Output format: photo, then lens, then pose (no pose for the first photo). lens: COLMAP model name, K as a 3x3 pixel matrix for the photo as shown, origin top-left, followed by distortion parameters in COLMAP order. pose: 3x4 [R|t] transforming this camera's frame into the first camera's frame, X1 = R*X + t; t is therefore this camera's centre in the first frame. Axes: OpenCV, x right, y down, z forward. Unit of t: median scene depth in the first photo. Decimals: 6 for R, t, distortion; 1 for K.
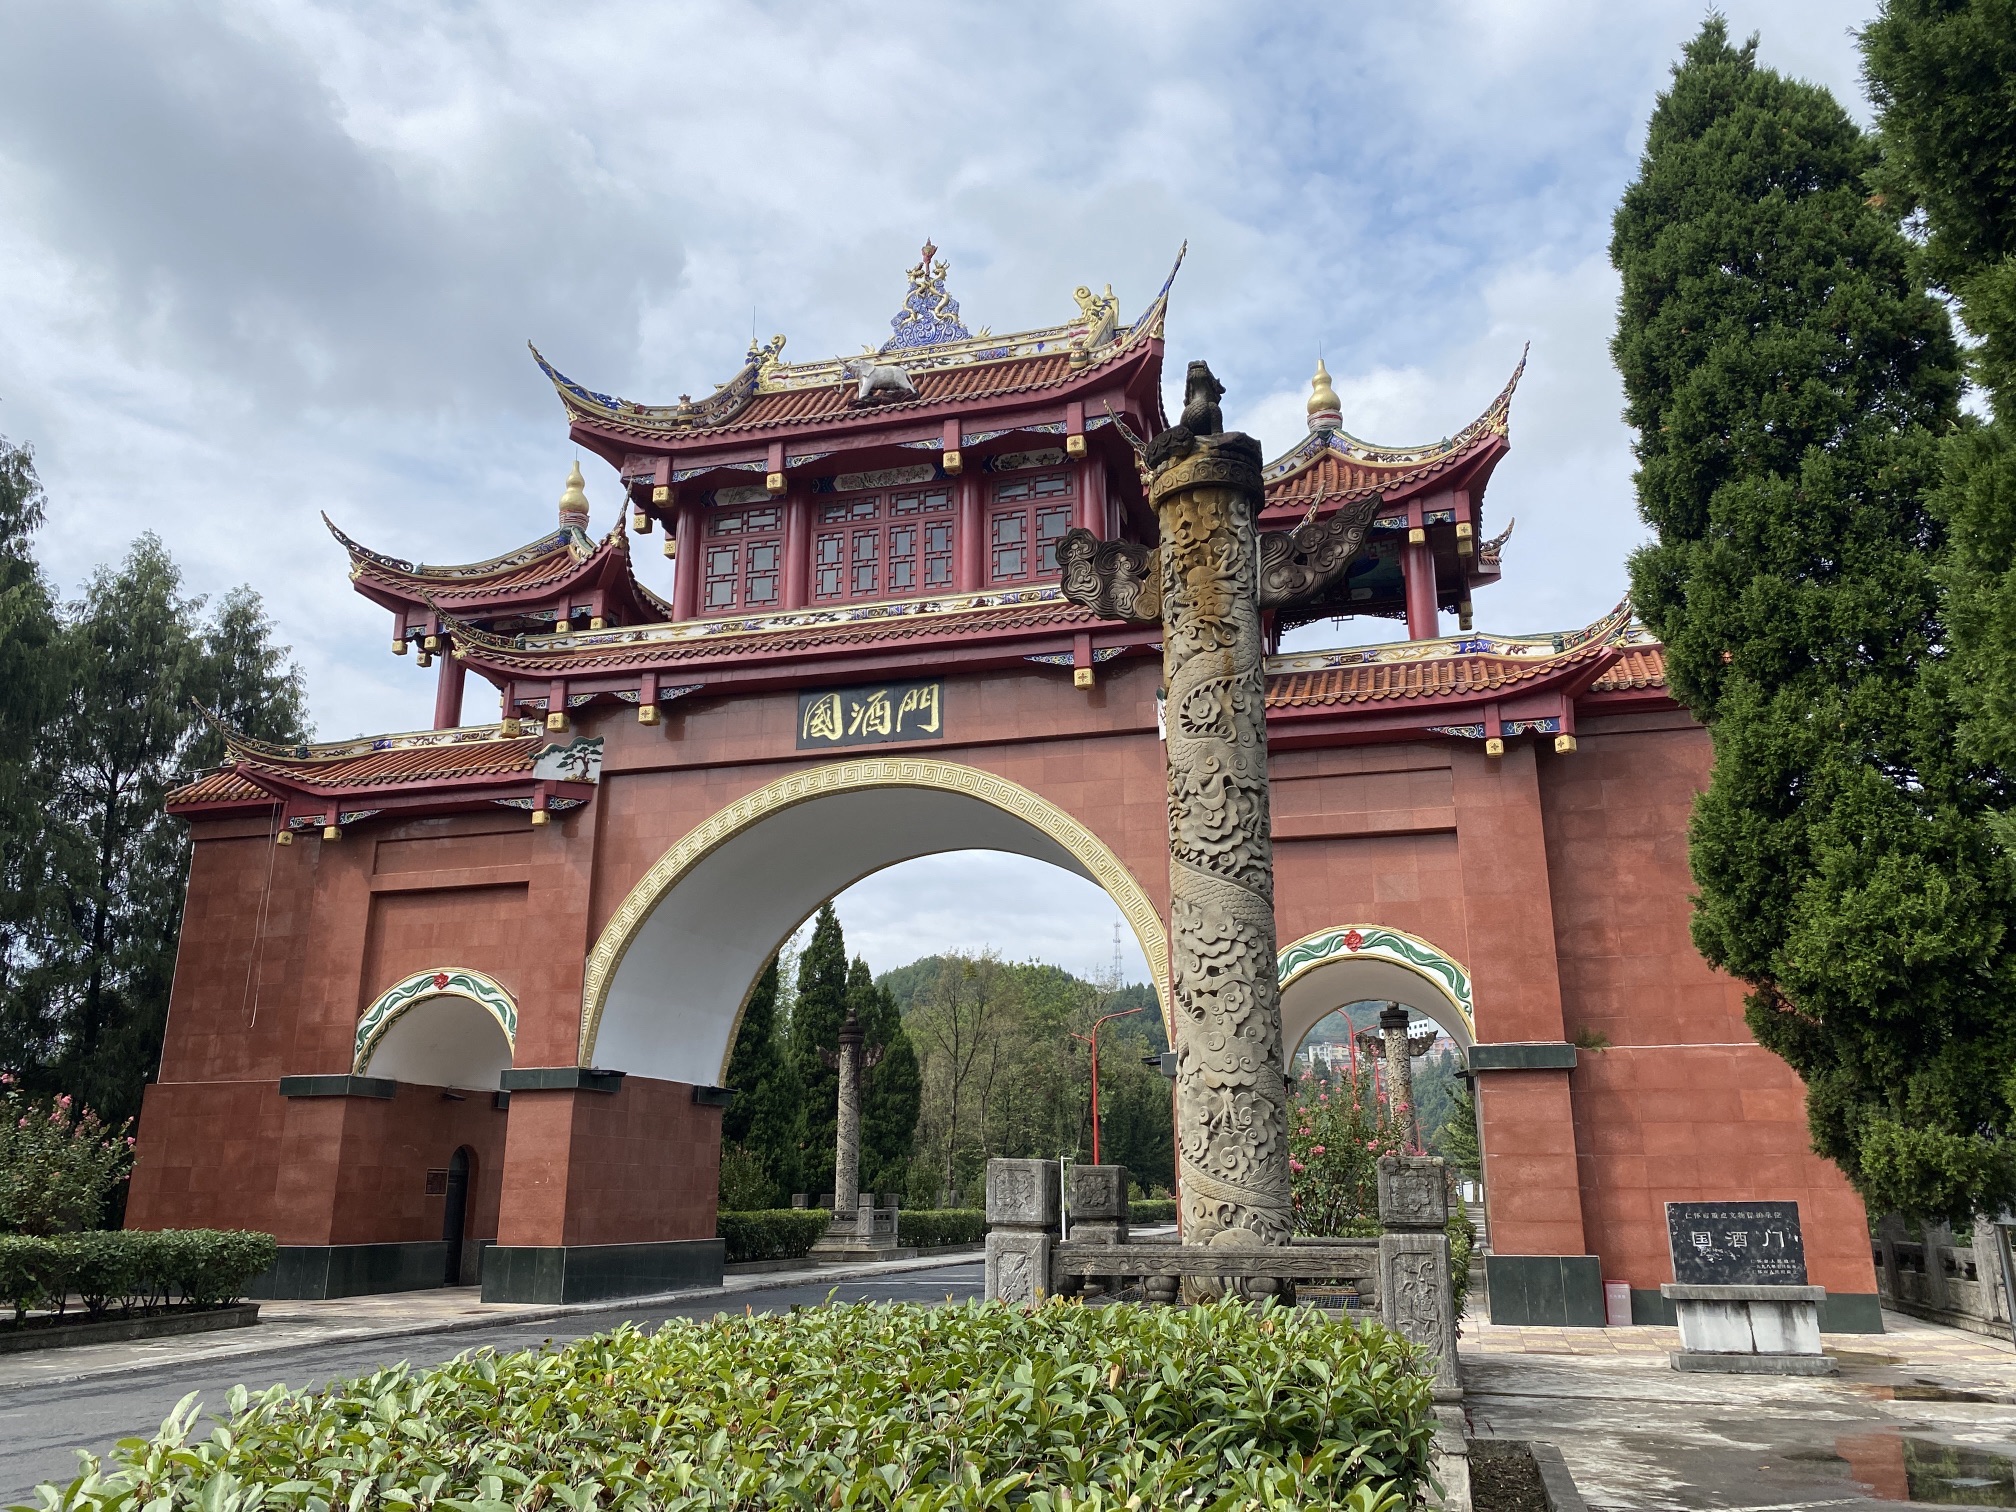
lens RADIAL K [[1506.4, 0, 1027.7], [0, 1506.4, 743.2], [0, 0, 1]] dist [0.068493, -0.021889]
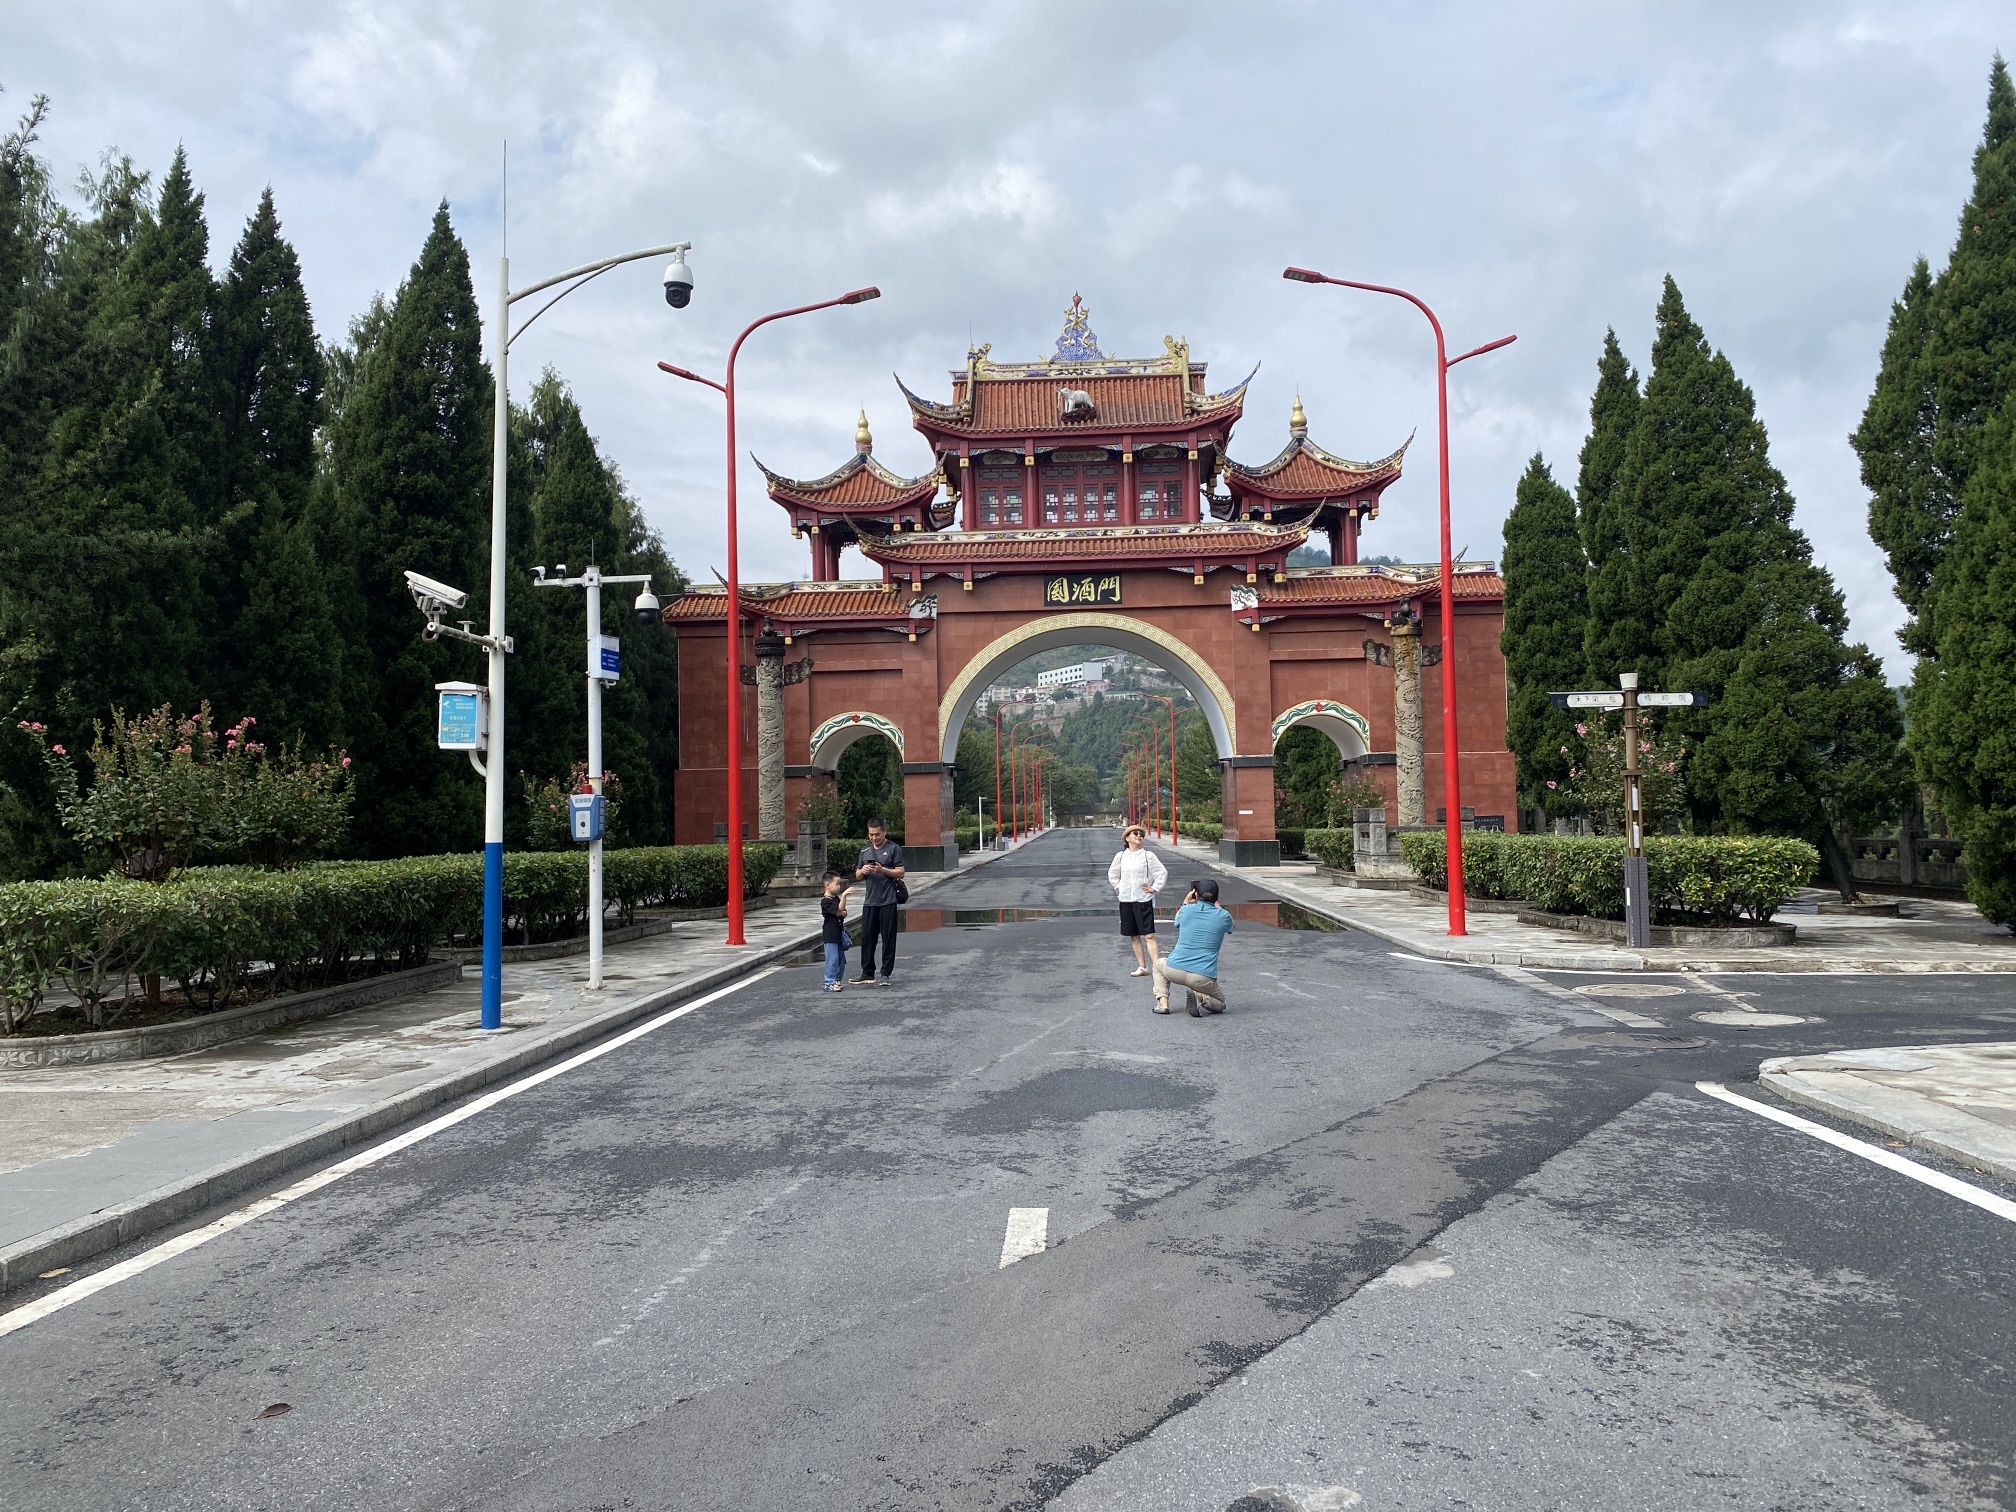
lens RADIAL K [[1506.4, 0, 1000.7], [0, 1506.4, 765.4], [0, 0, 1]] dist [0.068493, -0.021889]
pose [[0.977297, -0.009745, 0.211650, -0.621193], [-0.043217, 0.968772, 0.244160, -0.269974], [-0.207420, -0.247764, 0.946356, -0.898708]]
